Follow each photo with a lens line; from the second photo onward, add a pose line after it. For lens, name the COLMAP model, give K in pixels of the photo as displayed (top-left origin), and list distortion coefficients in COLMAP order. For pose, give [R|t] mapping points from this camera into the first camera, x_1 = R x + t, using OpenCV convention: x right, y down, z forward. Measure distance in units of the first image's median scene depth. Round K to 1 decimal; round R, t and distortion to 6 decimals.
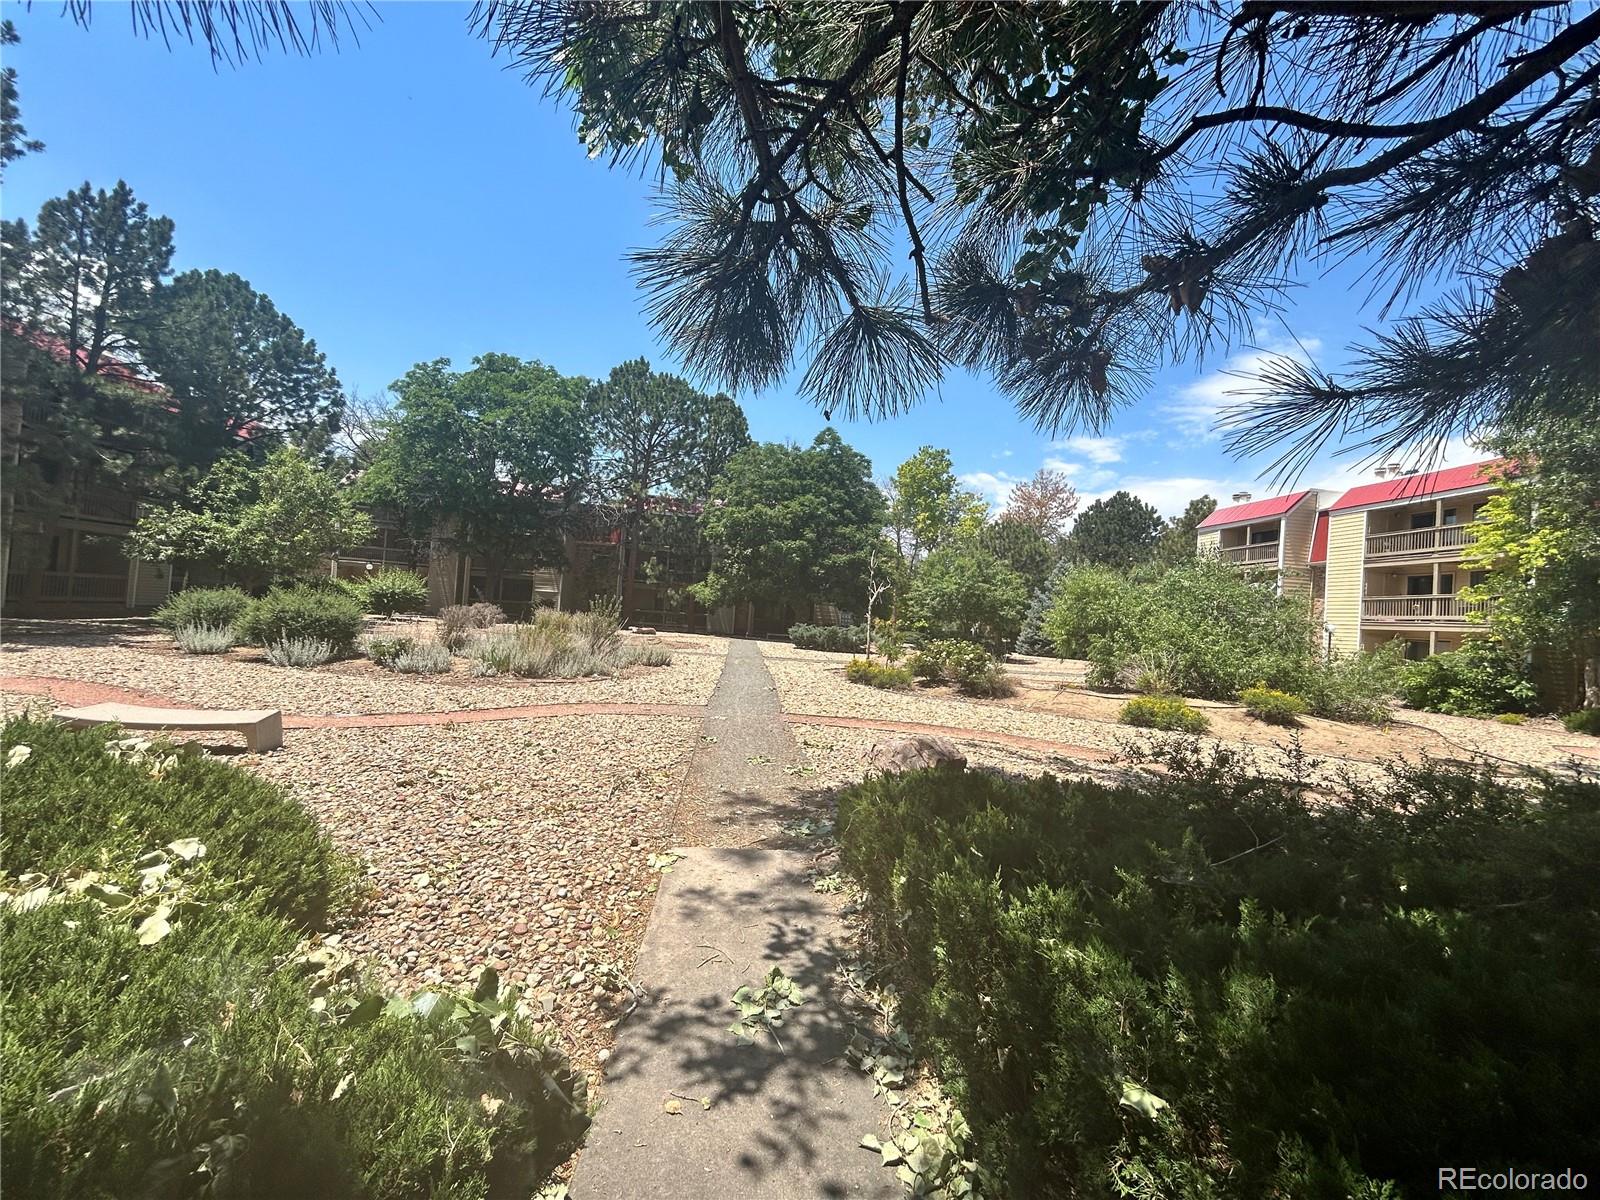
lens RADIAL K [[649.4, 0, 800.2], [0, 649.4, 574.2], [0, 0, 1]] dist [-0.001355, 0.000369]
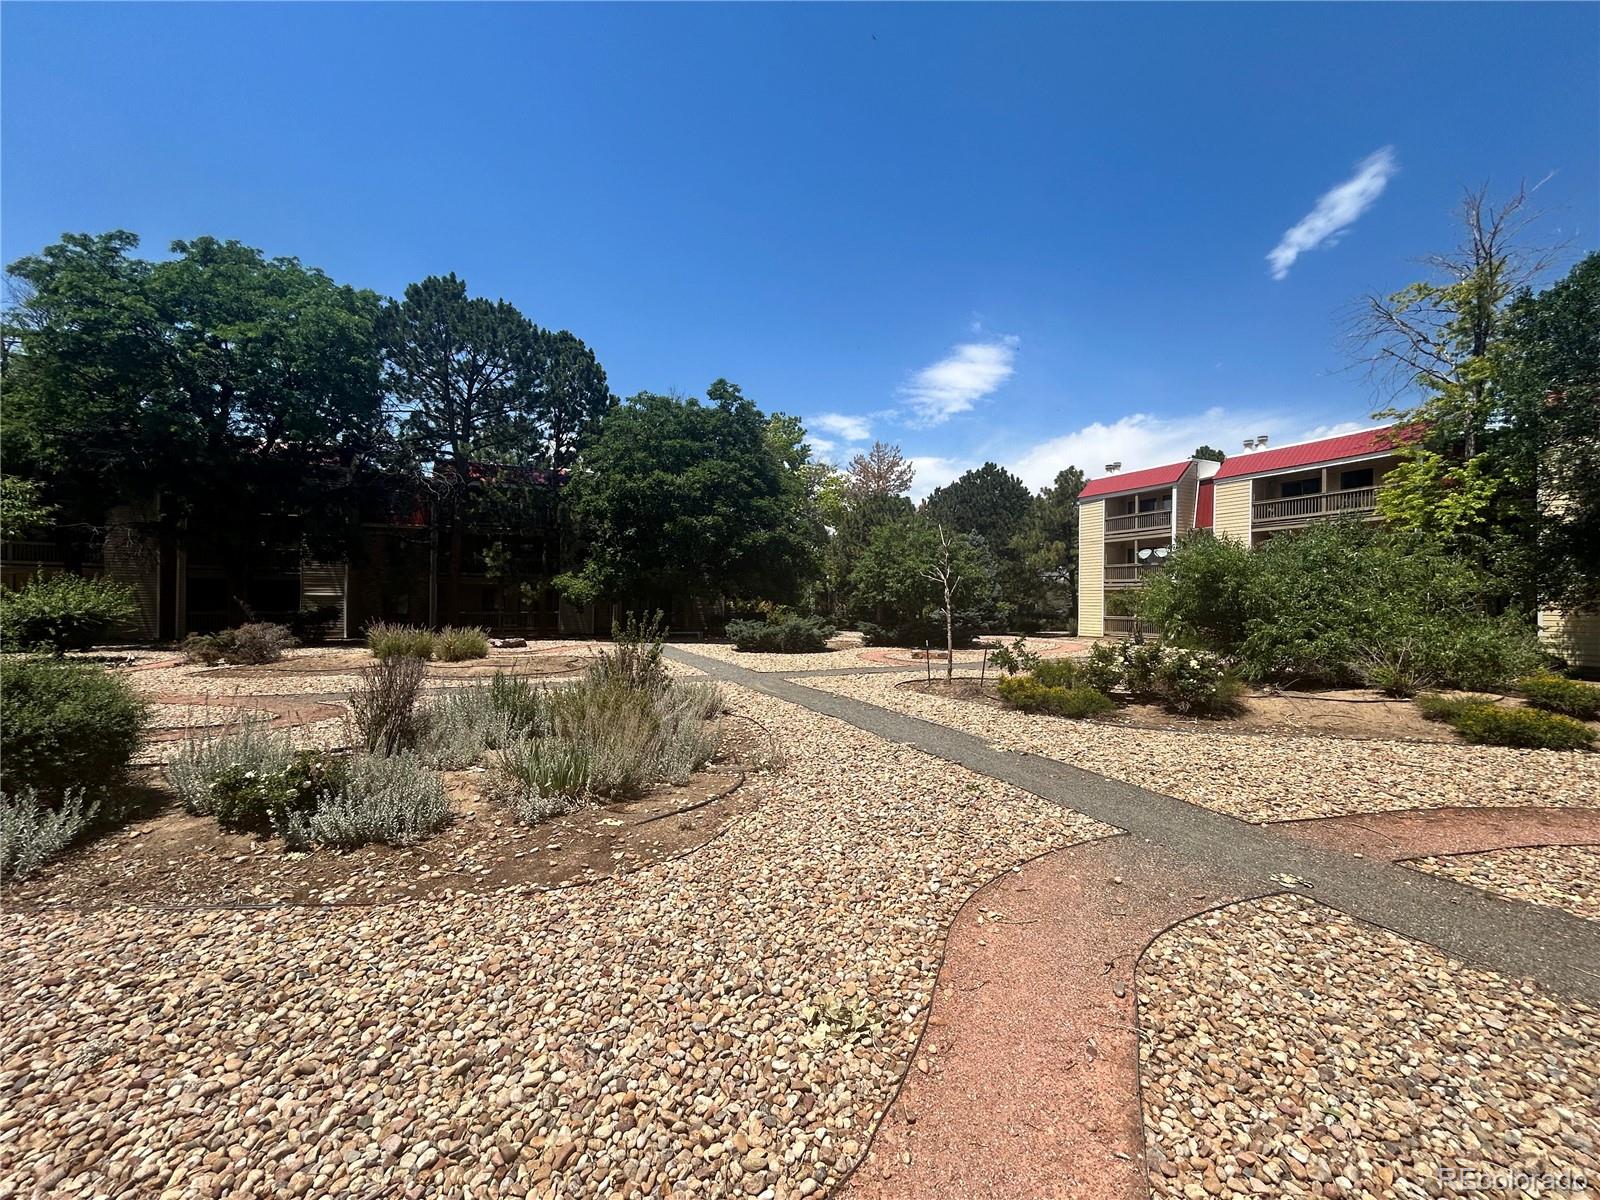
lens RADIAL K [[649.4, 0, 800.2], [0, 649.4, 574.2], [0, 0, 1]] dist [-0.001355, 0.000369]
pose [[0.939709, -0.047189, 0.338705, -0.165532], [0.035258, 0.998525, 0.041294, -0.008293], [-0.340154, -0.026862, 0.939986, 0.186292]]
